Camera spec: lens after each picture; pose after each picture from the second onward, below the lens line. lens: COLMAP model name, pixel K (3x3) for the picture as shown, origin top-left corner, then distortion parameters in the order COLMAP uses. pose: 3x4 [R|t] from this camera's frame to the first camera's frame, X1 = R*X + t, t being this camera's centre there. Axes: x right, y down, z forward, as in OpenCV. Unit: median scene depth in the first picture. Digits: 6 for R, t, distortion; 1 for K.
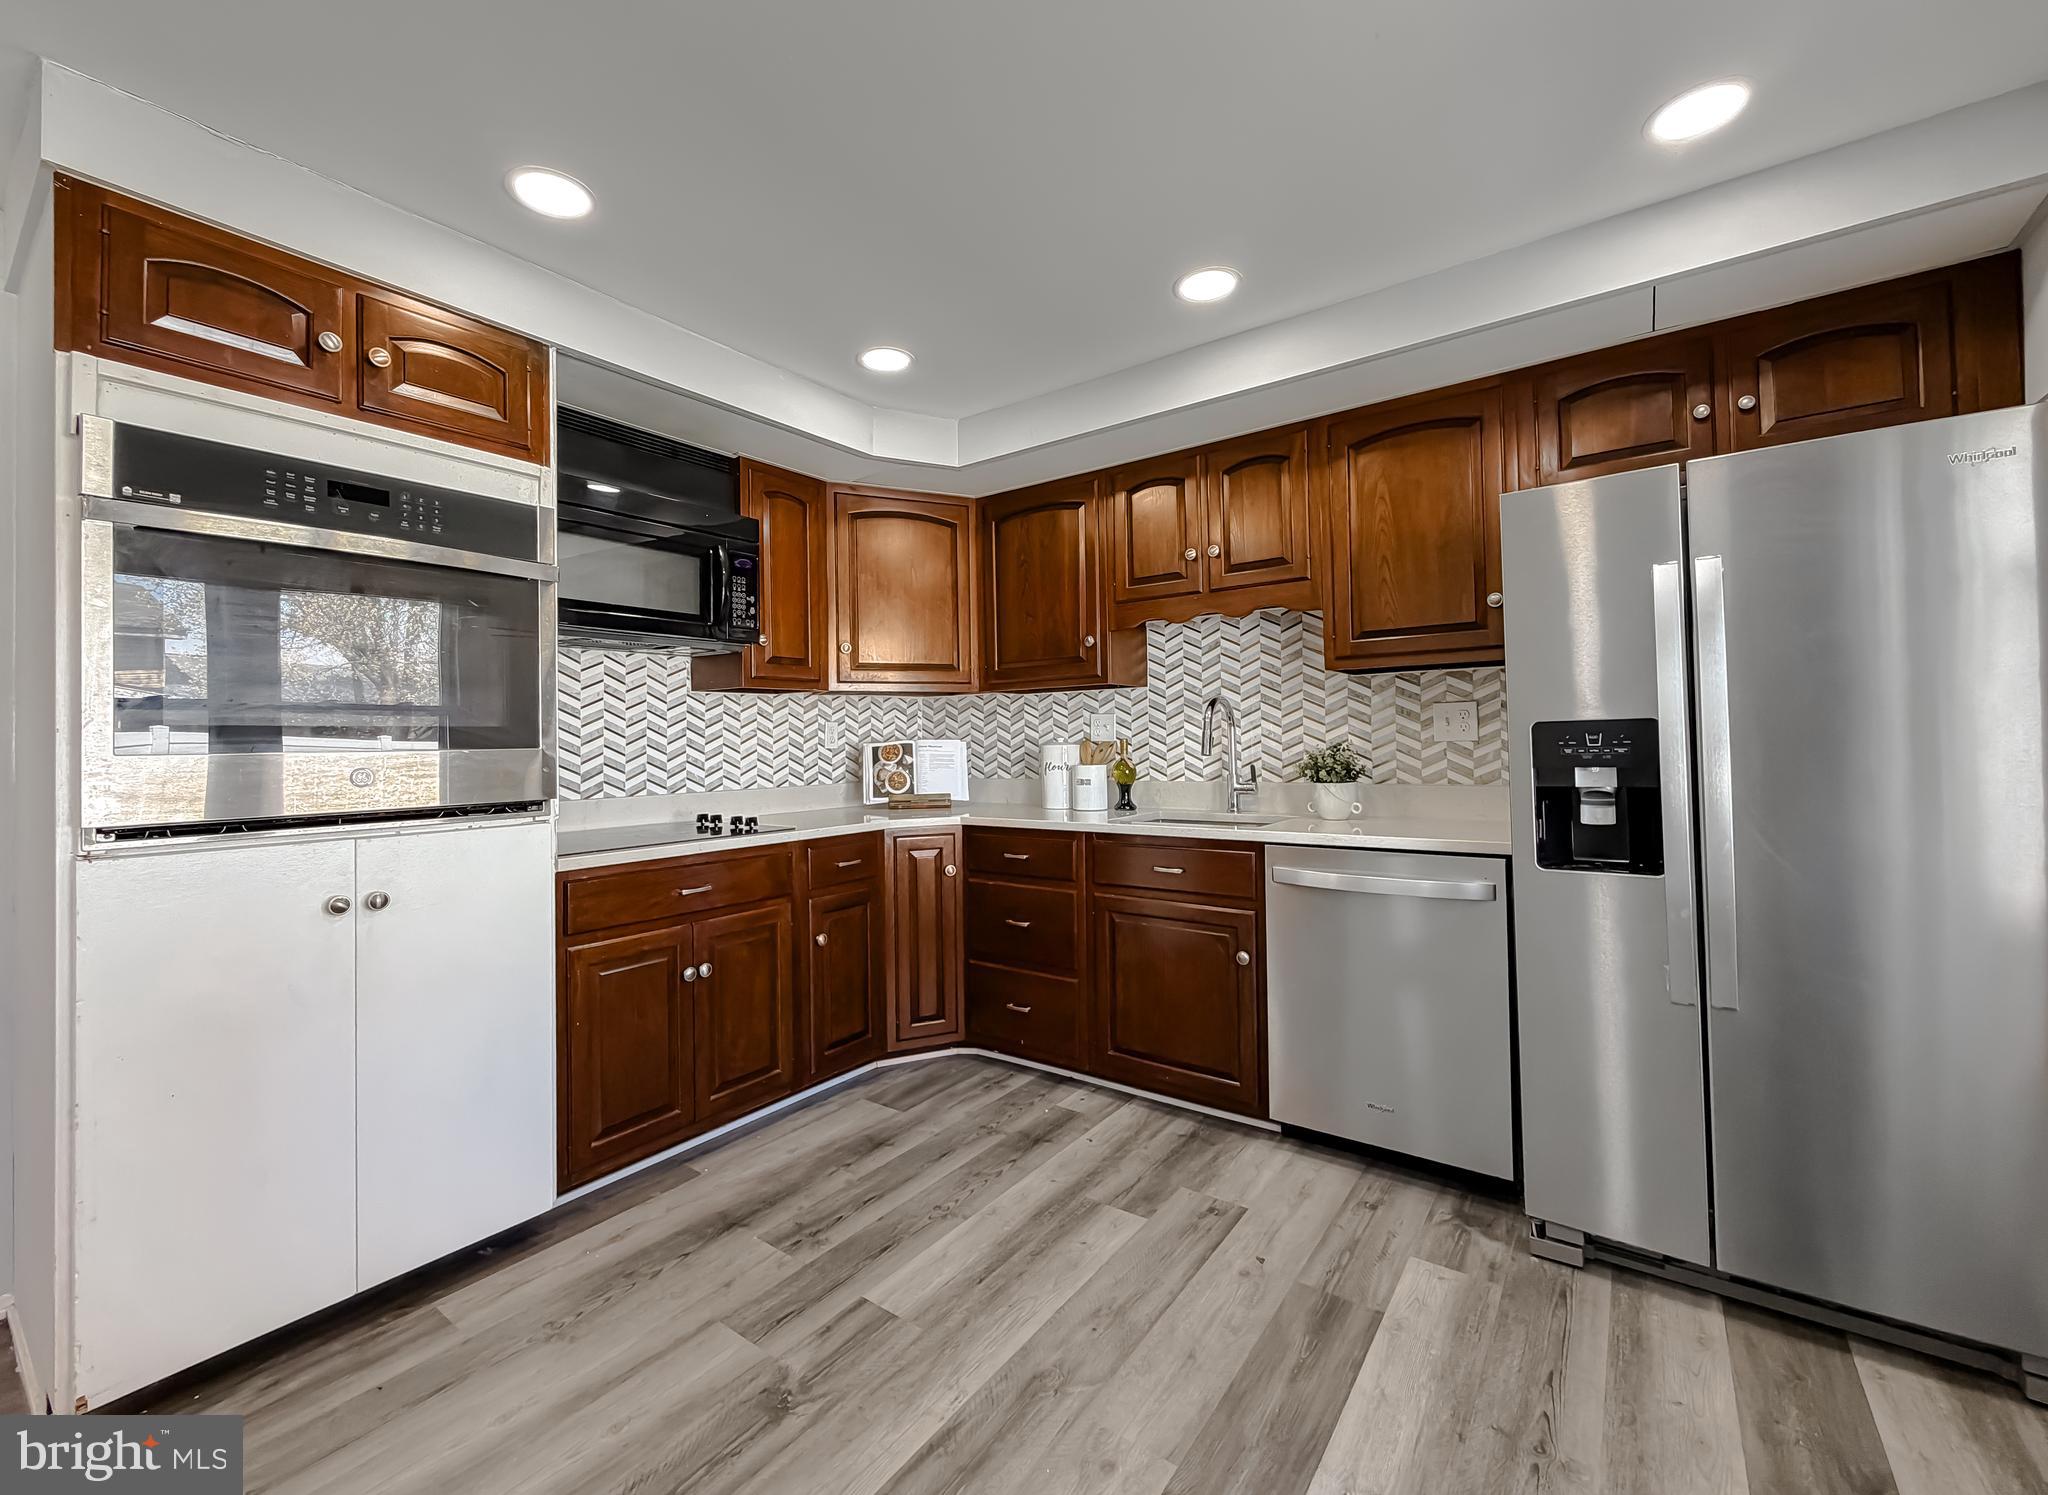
lens RADIAL K [[857.6, 0, 1003.6], [0, 857.6, 727.0], [0, 0, 1]] dist [-0.000366, 0.000071]
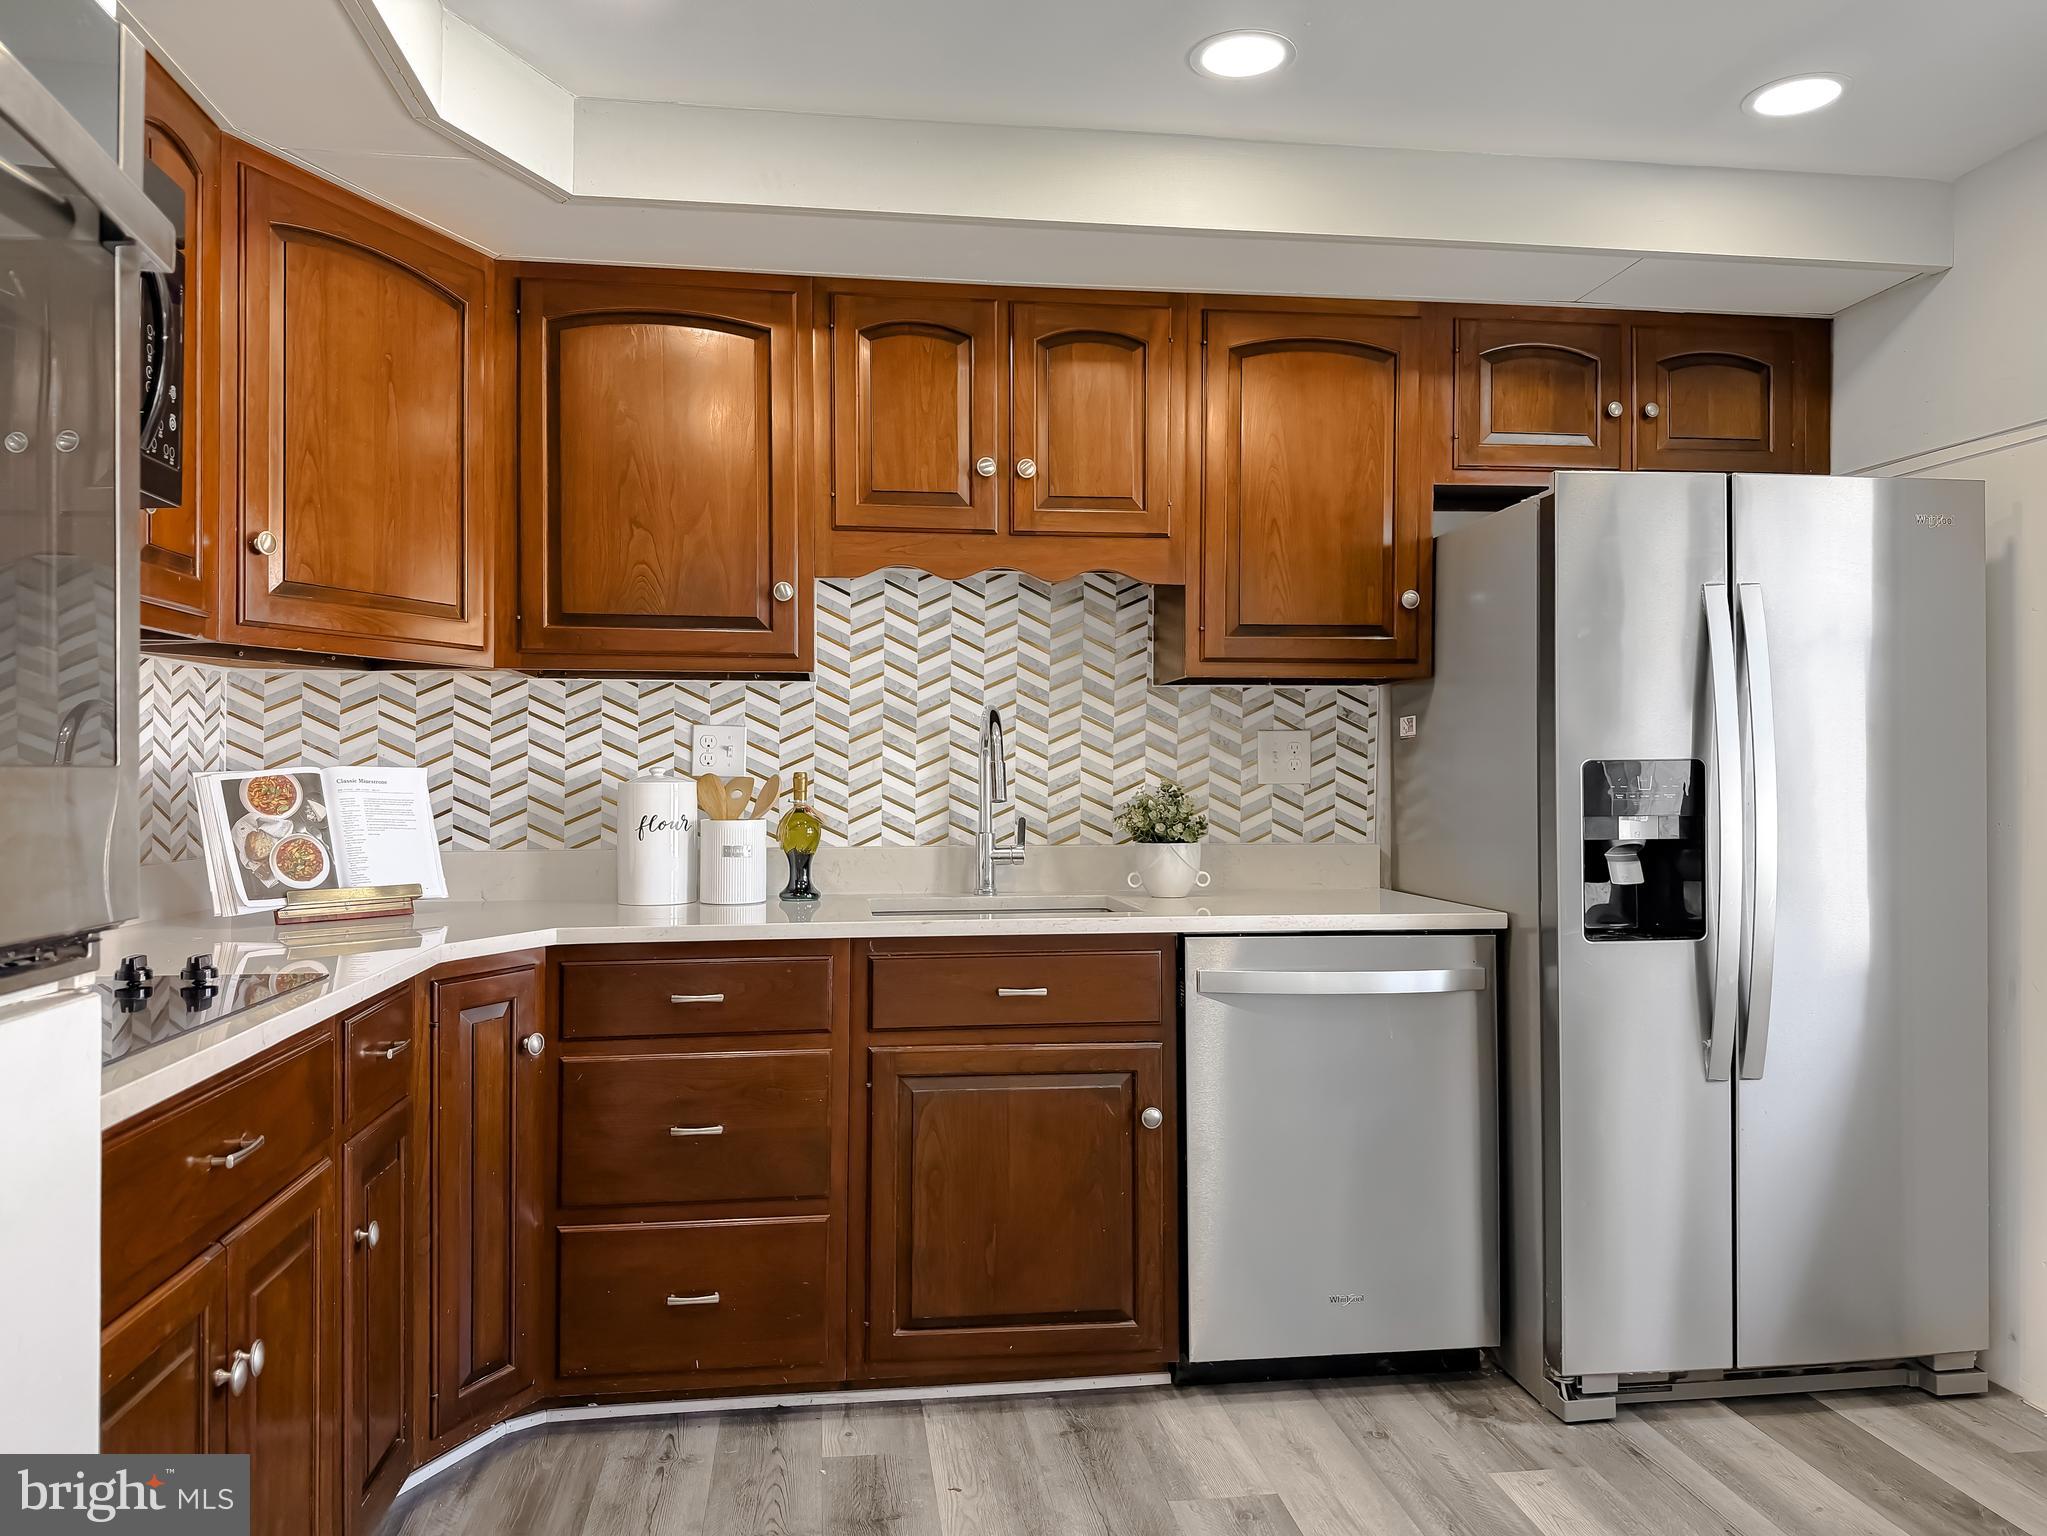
lens RADIAL K [[1473.3, 0, 1015.4], [0, 1473.3, 763.8], [0, 0, 1]] dist [0.042305, -0.055677]
pose [[0.707126, 0.024919, 0.706649, -0.498931], [-0.023236, 0.999658, -0.012001, 0.018770], [-0.706706, -0.007933, 0.707463, 0.260411]]
